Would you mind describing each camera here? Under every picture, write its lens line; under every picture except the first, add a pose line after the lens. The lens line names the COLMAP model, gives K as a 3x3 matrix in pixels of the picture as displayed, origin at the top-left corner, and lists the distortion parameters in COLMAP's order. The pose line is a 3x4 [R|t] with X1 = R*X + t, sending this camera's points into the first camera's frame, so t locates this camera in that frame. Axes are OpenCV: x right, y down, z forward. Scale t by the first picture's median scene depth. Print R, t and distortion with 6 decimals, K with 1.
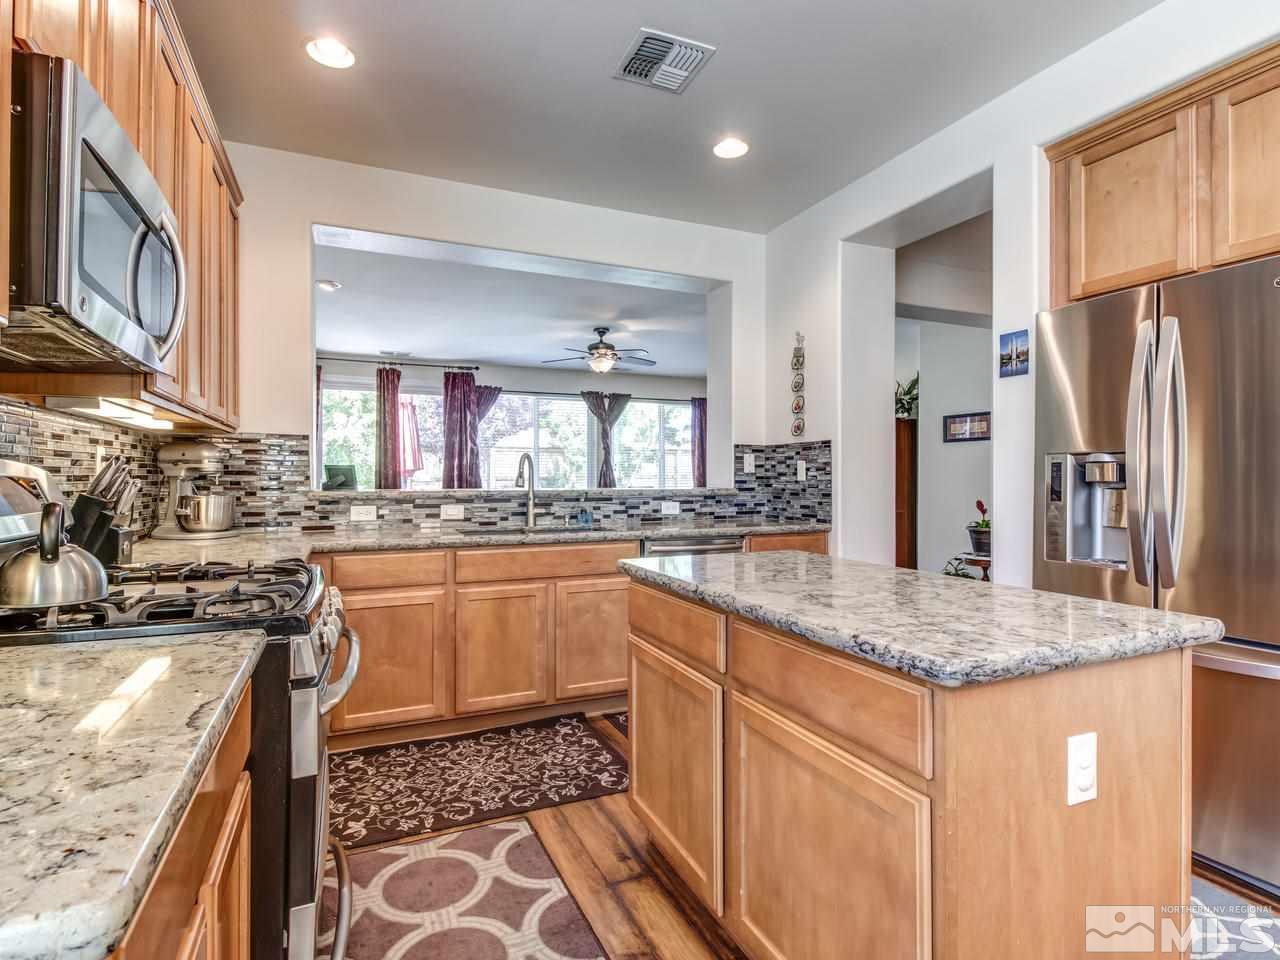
lens RADIAL K [[641.5, 0, 645.0], [0, 641.5, 525.2], [0, 0, 1]] dist [-0.047793, 0.000067]
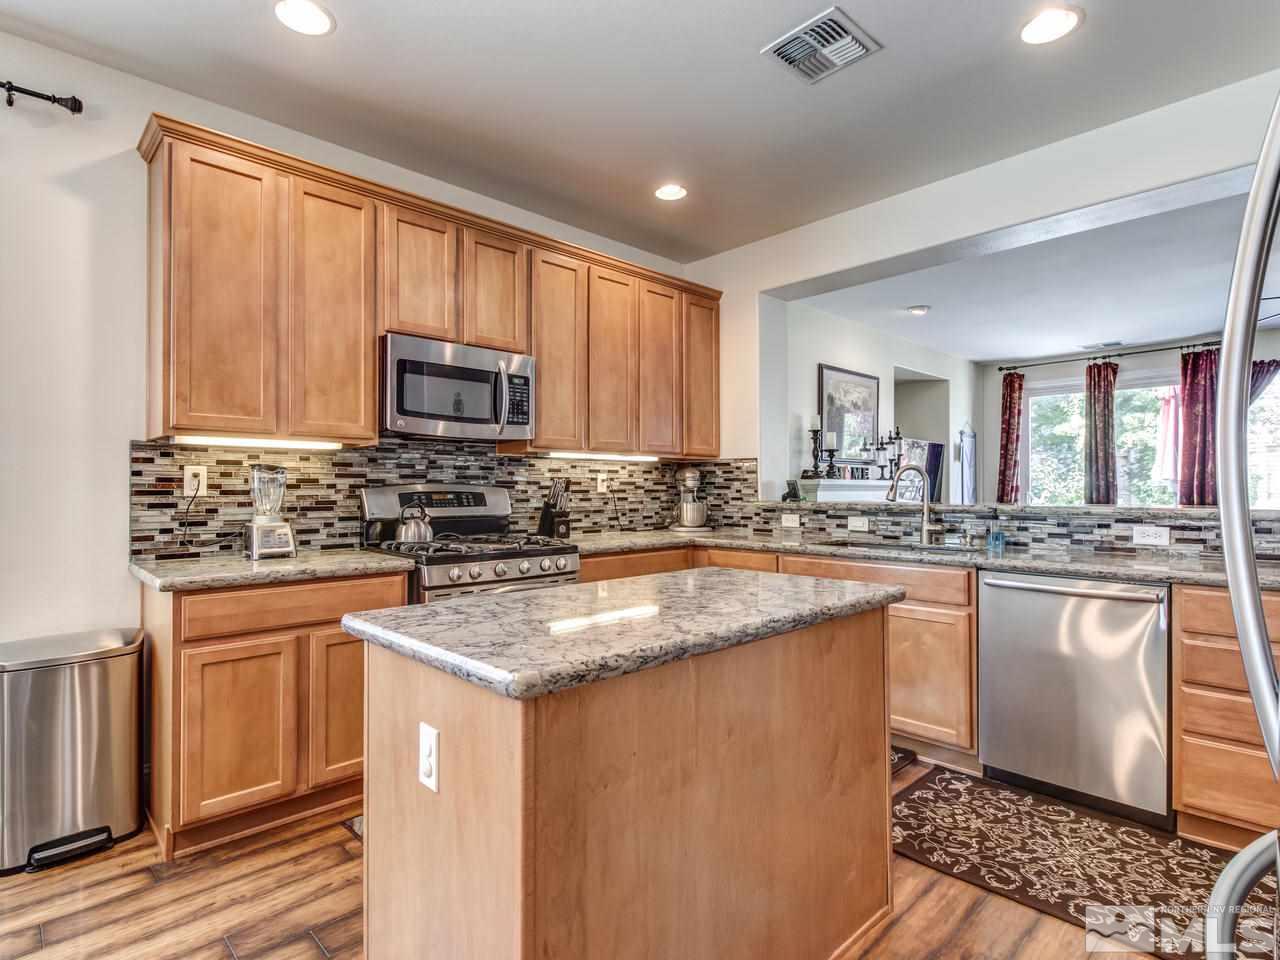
lens RADIAL K [[664.2, 0, 636.0], [0, 664.2, 486.4], [0, 0, 1]] dist [0.016000, -0.012587]
pose [[0.319047, -0.008363, -0.947702, 0.529955], [-0.067019, 0.997259, -0.031363, -0.019907], [0.945366, 0.073521, 0.317612, 0.265238]]
